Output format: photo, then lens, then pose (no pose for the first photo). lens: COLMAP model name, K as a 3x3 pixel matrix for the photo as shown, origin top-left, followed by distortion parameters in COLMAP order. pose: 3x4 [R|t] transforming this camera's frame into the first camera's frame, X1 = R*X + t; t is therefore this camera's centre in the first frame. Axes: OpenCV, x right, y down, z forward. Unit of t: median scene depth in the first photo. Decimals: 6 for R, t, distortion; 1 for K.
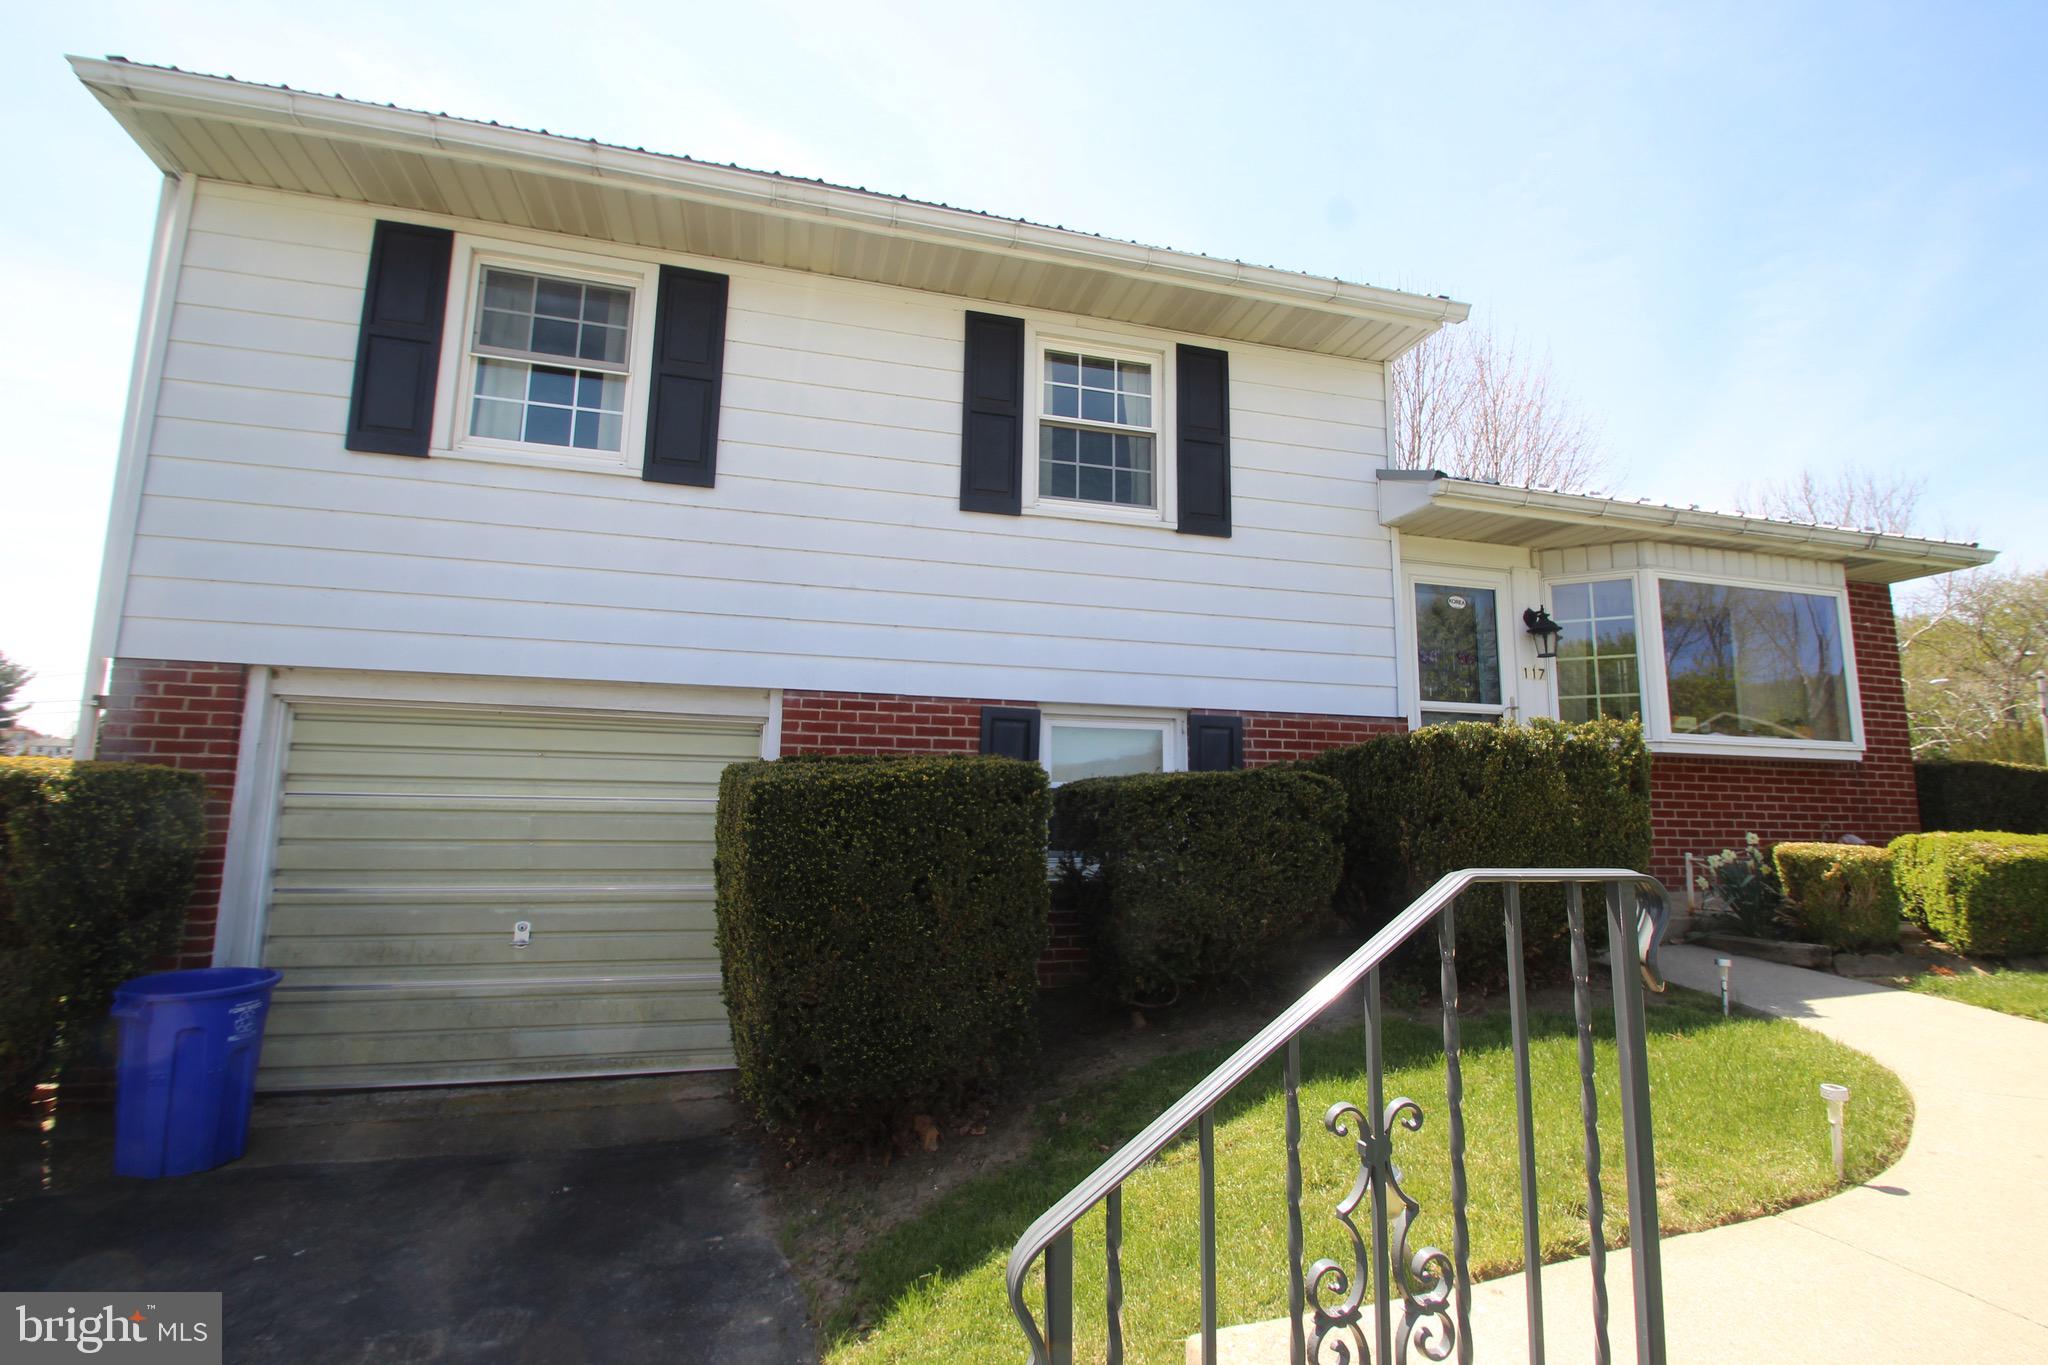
lens RADIAL K [[964.0, 0, 1024.5], [0, 964.0, 684.6], [0, 0, 1]] dist [-0.000783, -0.000513]
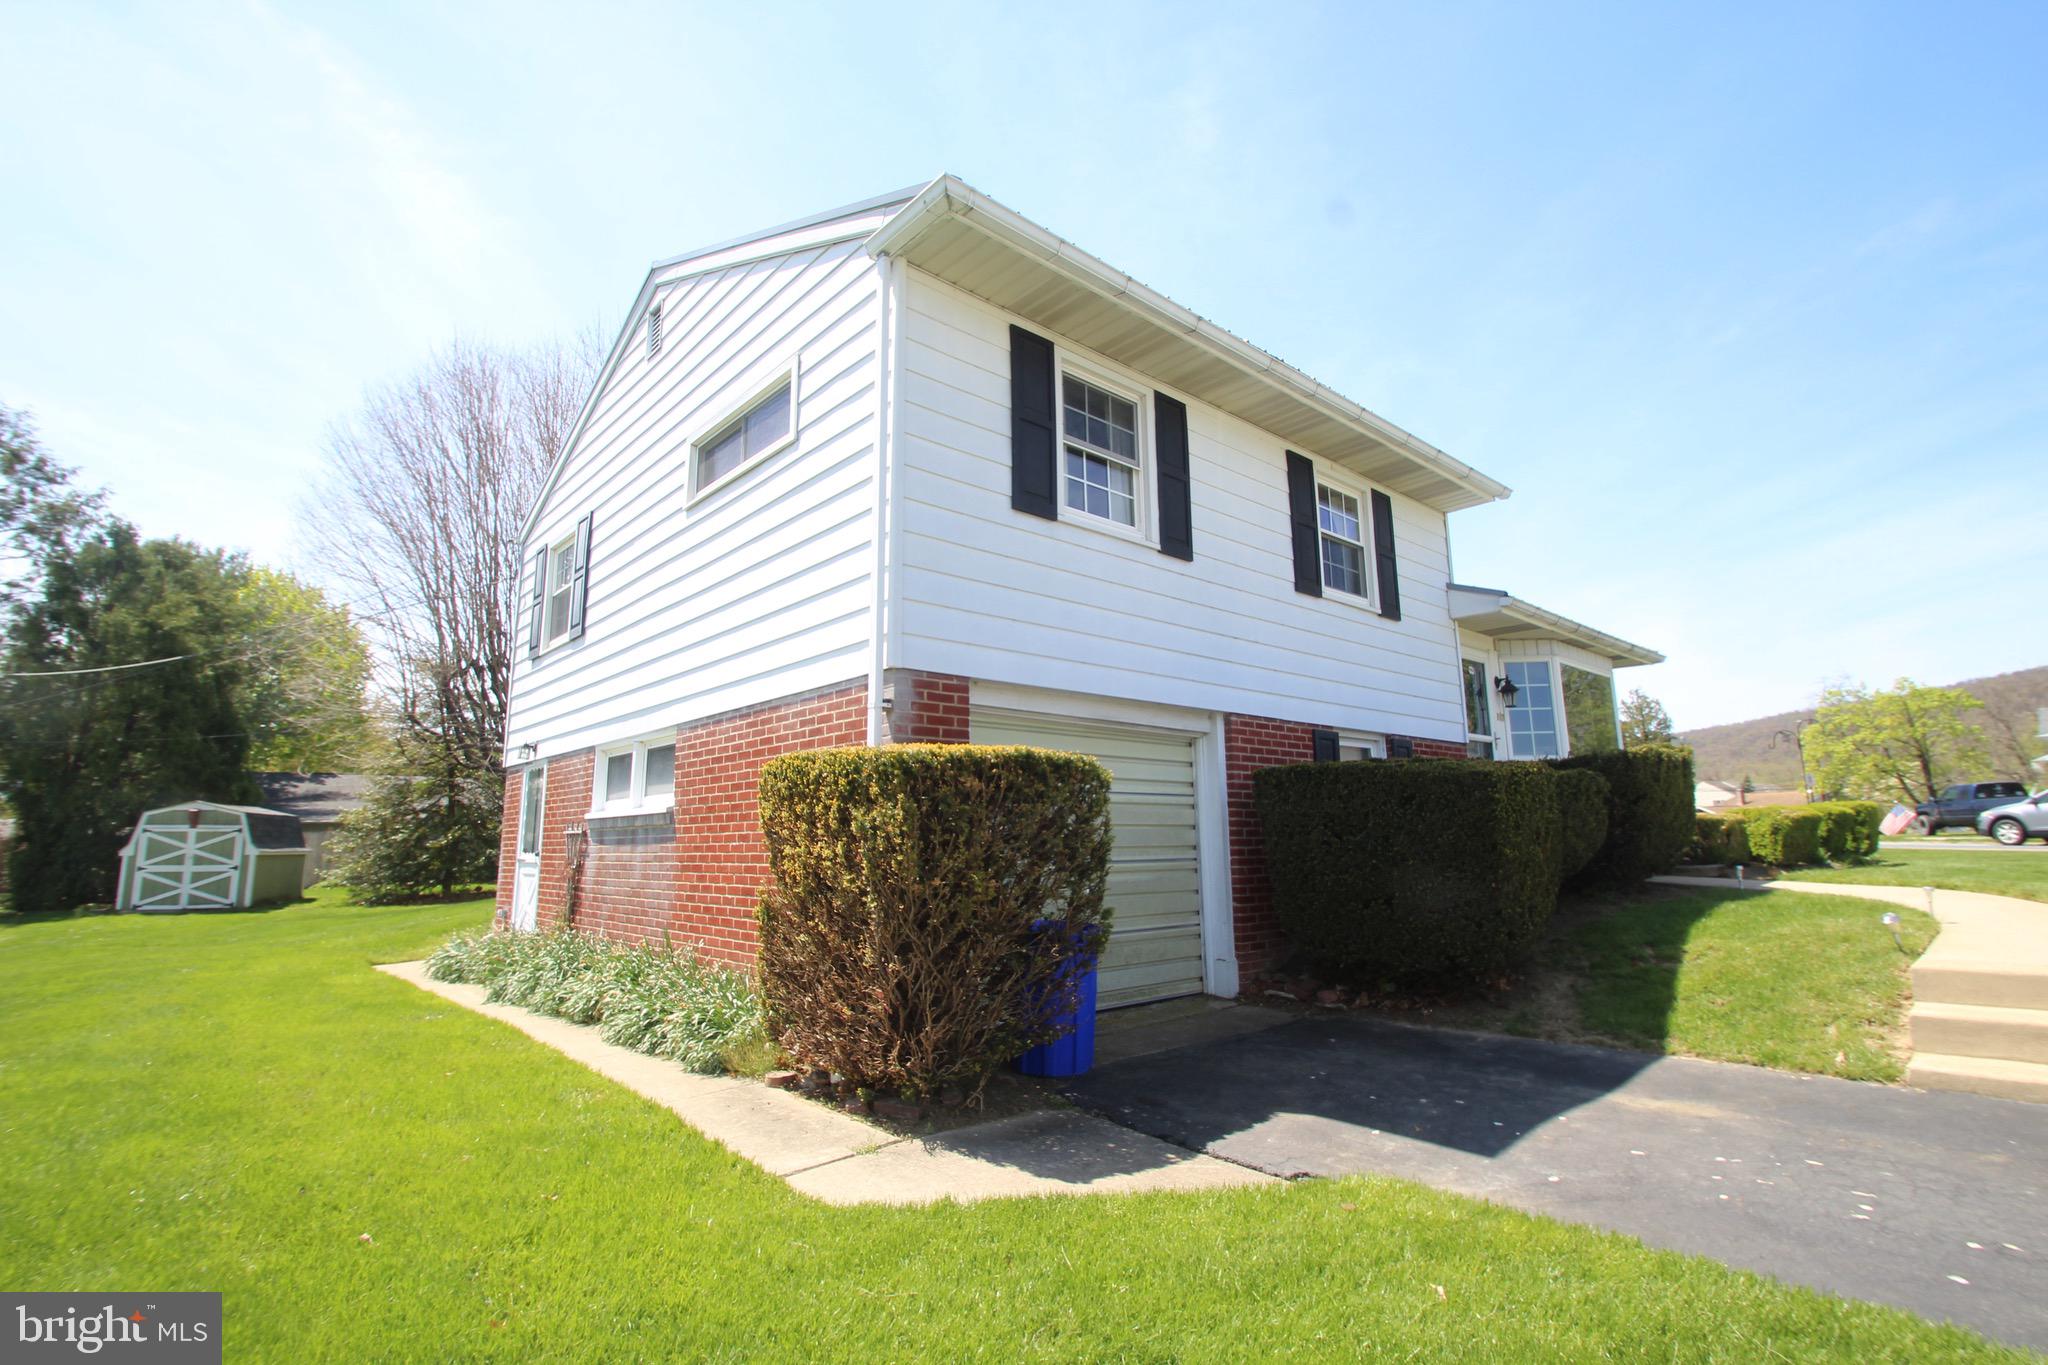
lens RADIAL K [[964.0, 0, 1026.3], [0, 964.0, 682.9], [0, 0, 1]] dist [-0.000783, -0.000513]
pose [[0.898822, 0.048490, 0.435623, -1.098161], [-0.035822, 0.998664, -0.037252, 0.024016], [-0.436847, 0.017877, 0.899358, -0.113091]]
